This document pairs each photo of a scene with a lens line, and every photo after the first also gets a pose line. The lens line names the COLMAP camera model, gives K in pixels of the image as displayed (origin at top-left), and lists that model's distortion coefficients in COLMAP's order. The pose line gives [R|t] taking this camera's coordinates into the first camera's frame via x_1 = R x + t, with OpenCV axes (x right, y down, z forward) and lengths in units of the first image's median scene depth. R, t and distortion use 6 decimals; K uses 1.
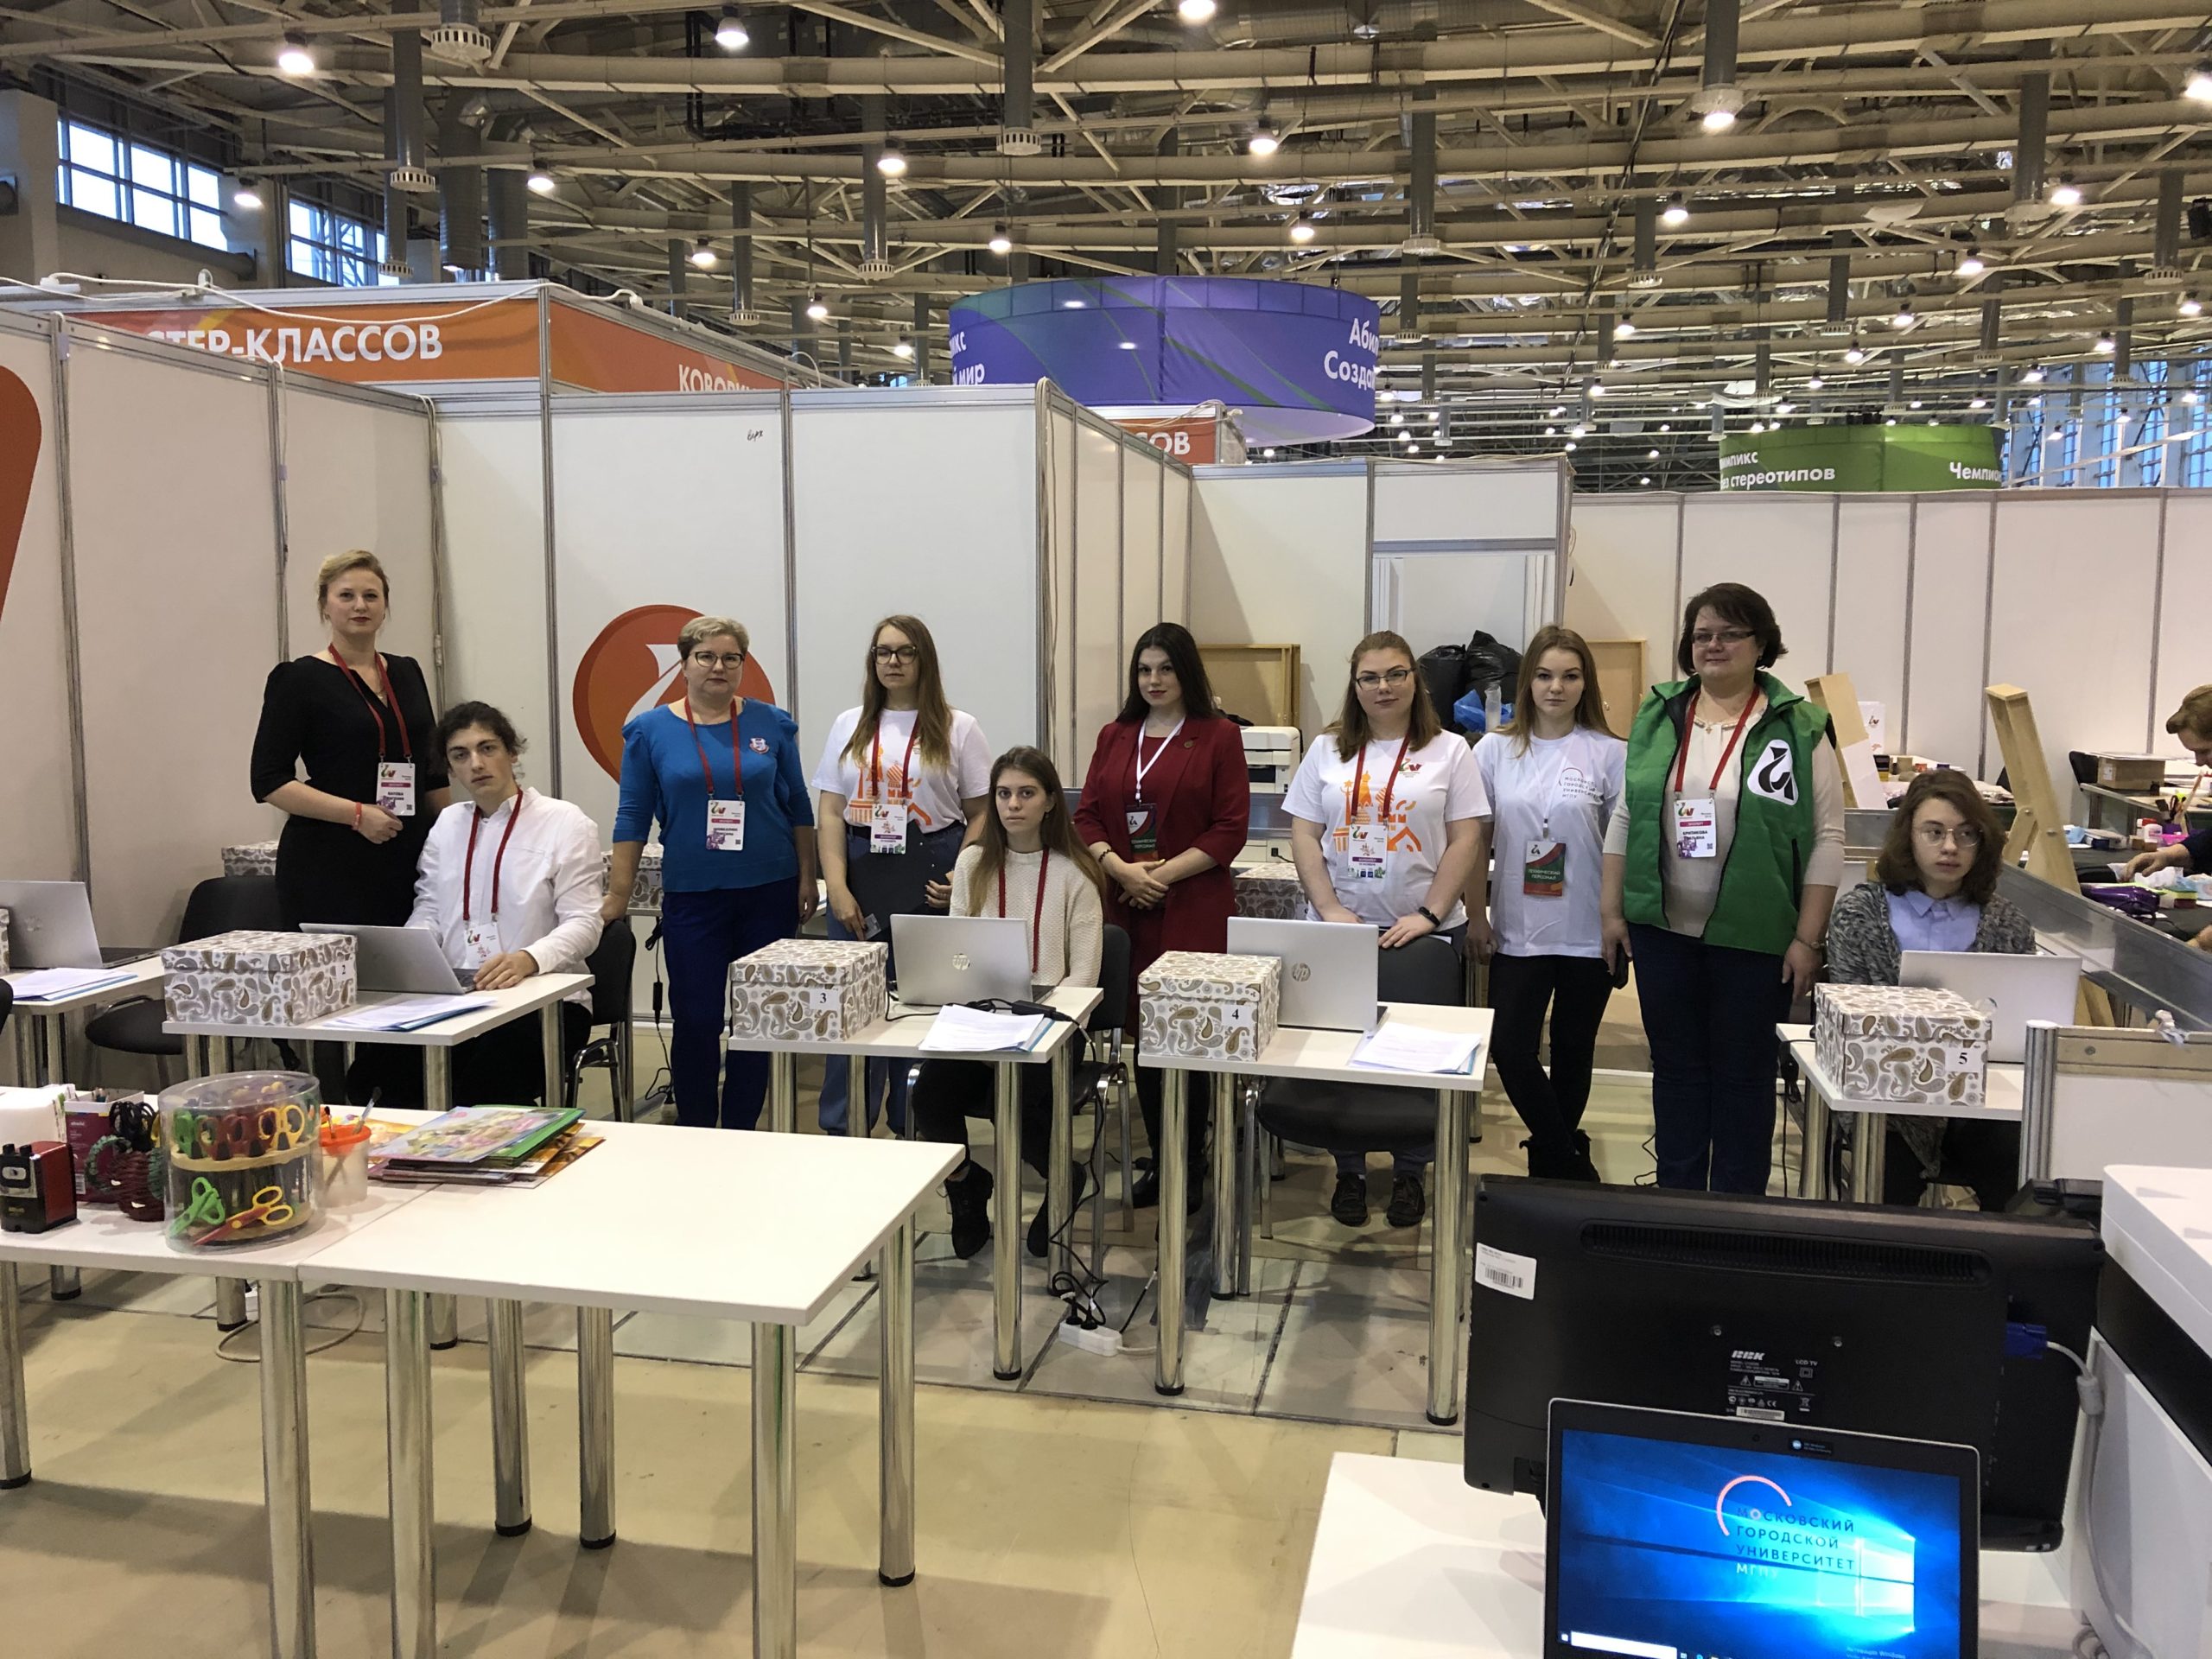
lens RADIAL K [[1797.7, 0, 1102.7], [0, 1797.7, 796.1], [0, 0, 1]] dist [0.012036, 0.009199]
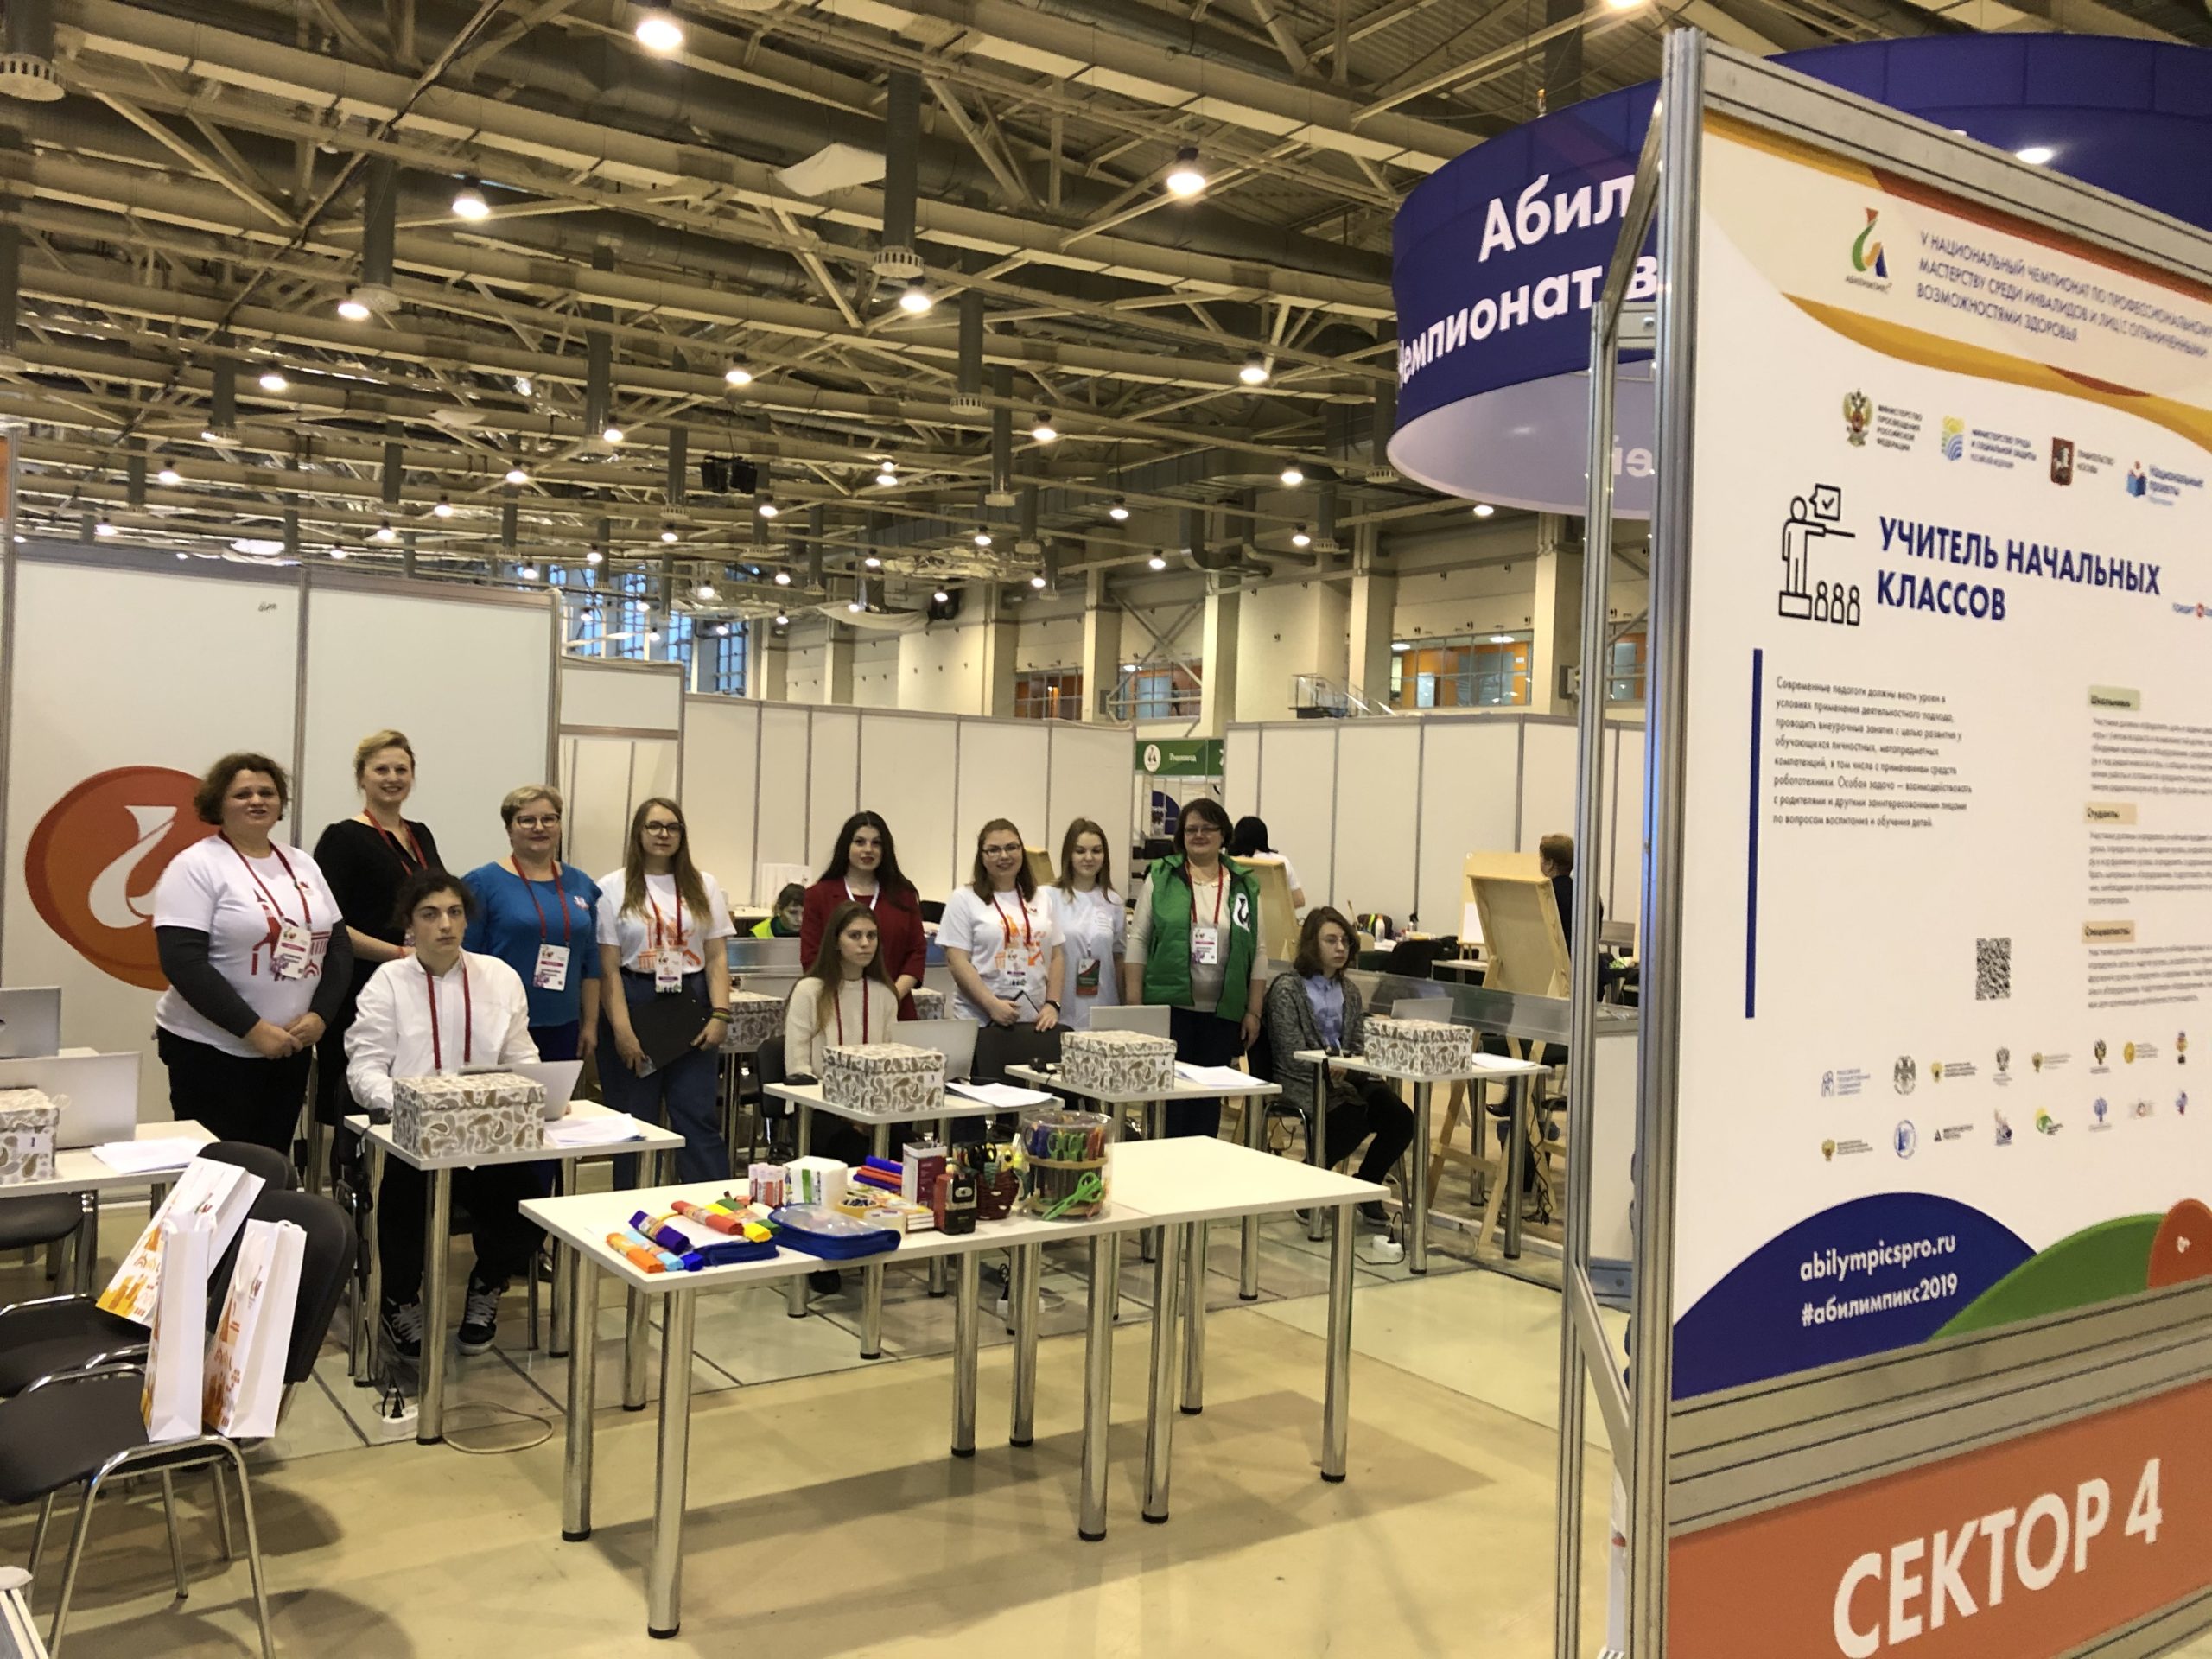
lens RADIAL K [[1797.7, 0, 1102.7], [0, 1797.7, 796.1], [0, 0, 1]] dist [0.012036, 0.009199]
pose [[0.682327, 0.028606, 0.730487, -0.860800], [0.037173, 0.996584, -0.073748, 0.000429], [-0.730101, 0.077475, 0.678933, -0.052806]]
